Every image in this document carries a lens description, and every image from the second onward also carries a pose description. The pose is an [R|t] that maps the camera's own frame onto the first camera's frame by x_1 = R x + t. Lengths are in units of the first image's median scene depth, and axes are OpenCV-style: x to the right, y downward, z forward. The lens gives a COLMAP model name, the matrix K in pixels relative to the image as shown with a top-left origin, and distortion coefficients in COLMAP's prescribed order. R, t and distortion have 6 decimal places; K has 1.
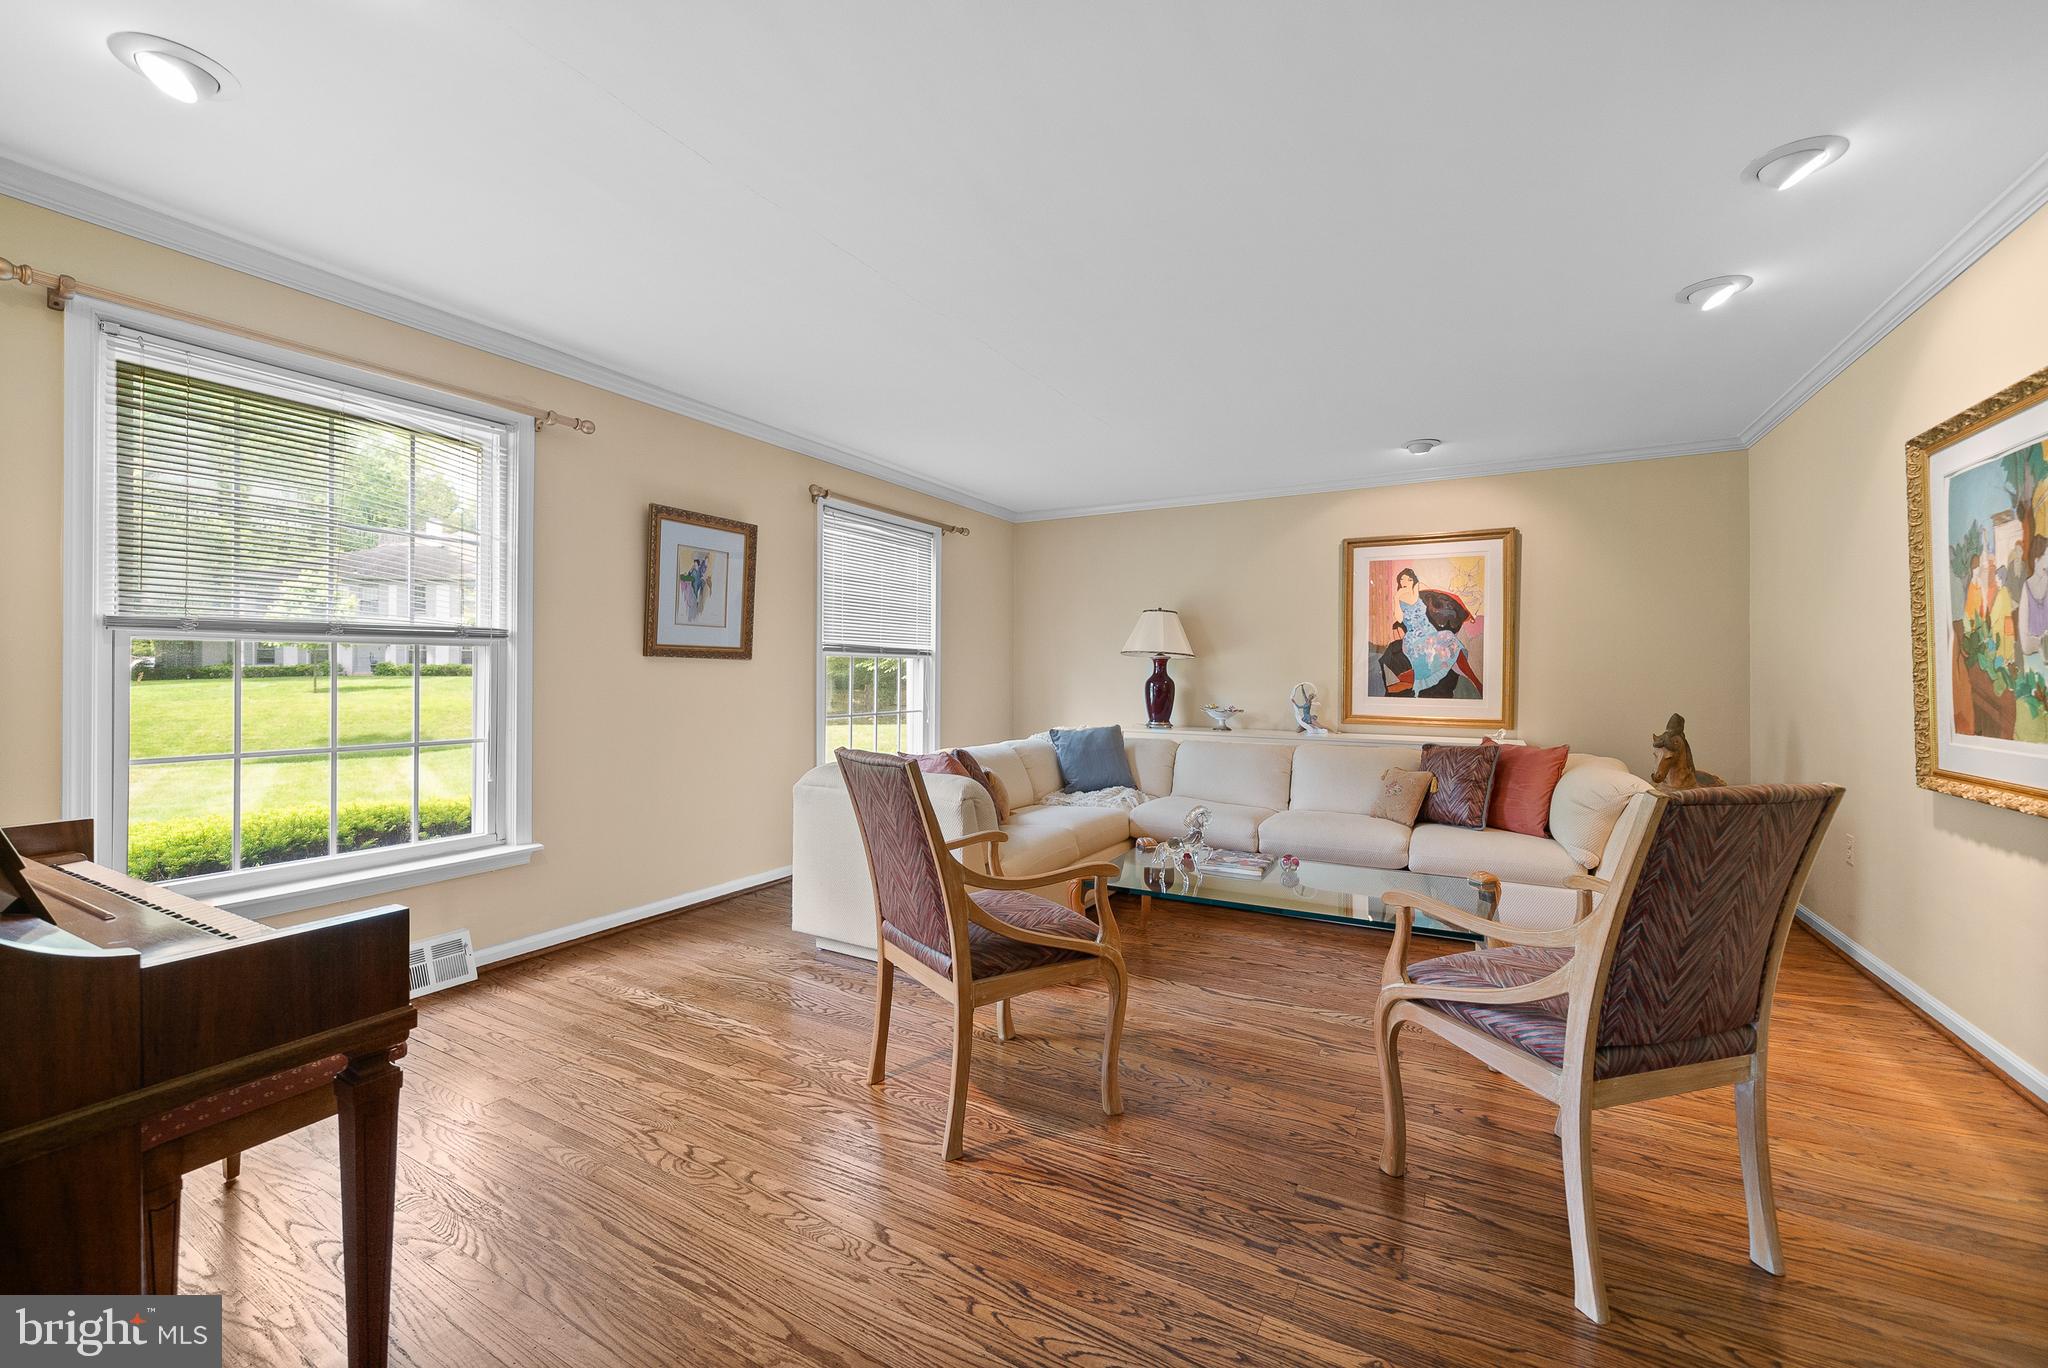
lens RADIAL K [[817.0, 0, 1012.1], [0, 817.0, 668.5], [0, 0, 1]] dist [0.000609, -0.000187]
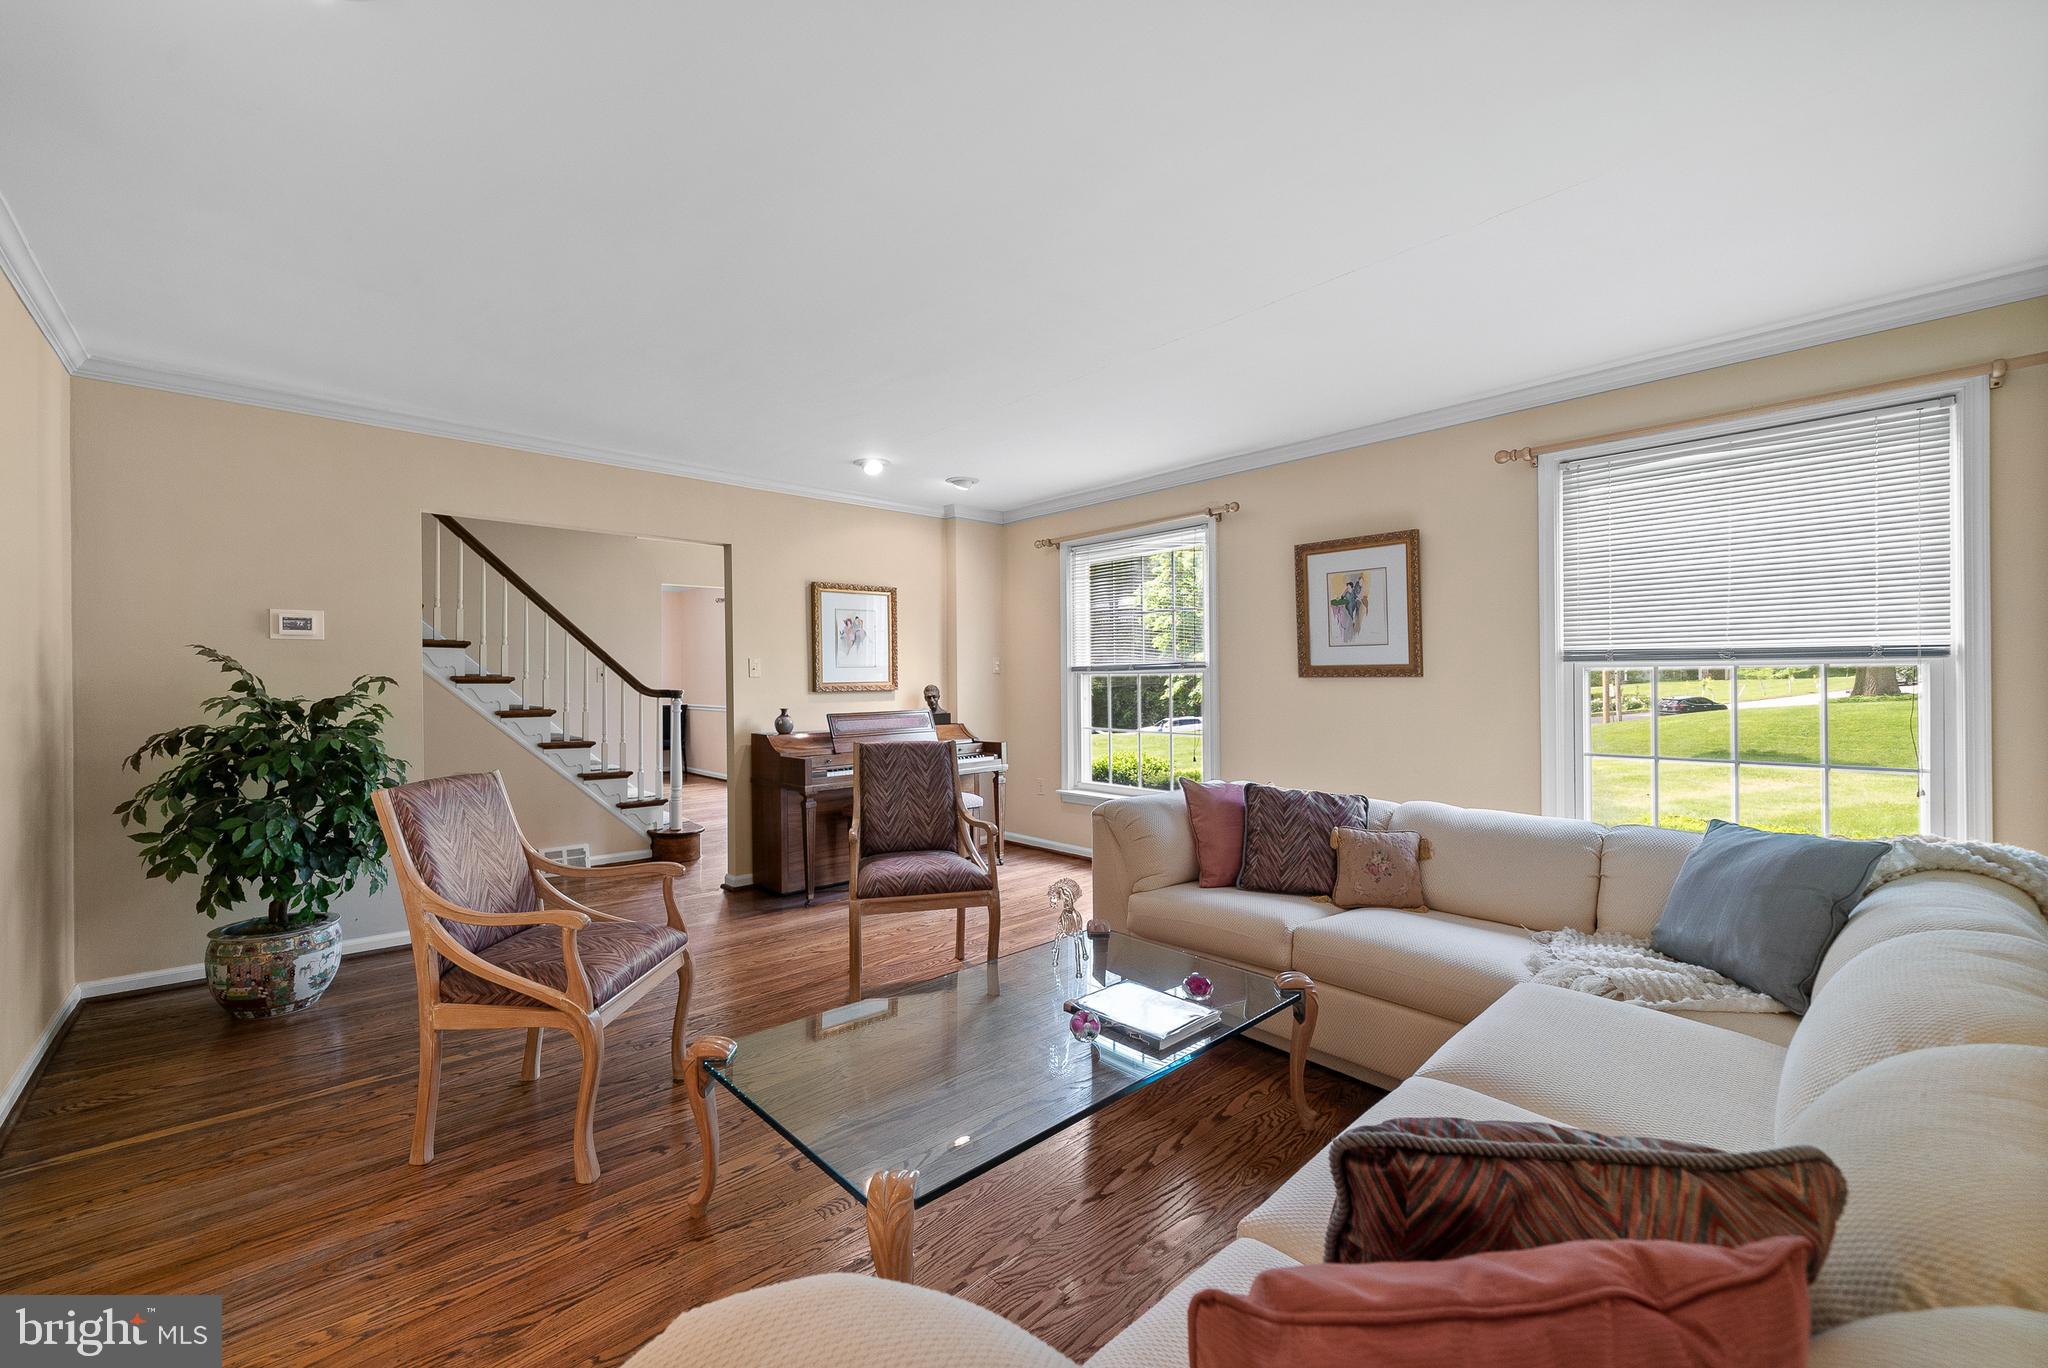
lens RADIAL K [[817.0, 0, 1009.2], [0, 817.0, 681.2], [0, 0, 1]] dist [0.000609, -0.000187]
pose [[-0.315340, 0.001788, -0.948977, 0.734204], [0.013327, 0.999908, -0.002545, -0.010851], [0.948885, -0.013450, -0.315335, 0.910141]]
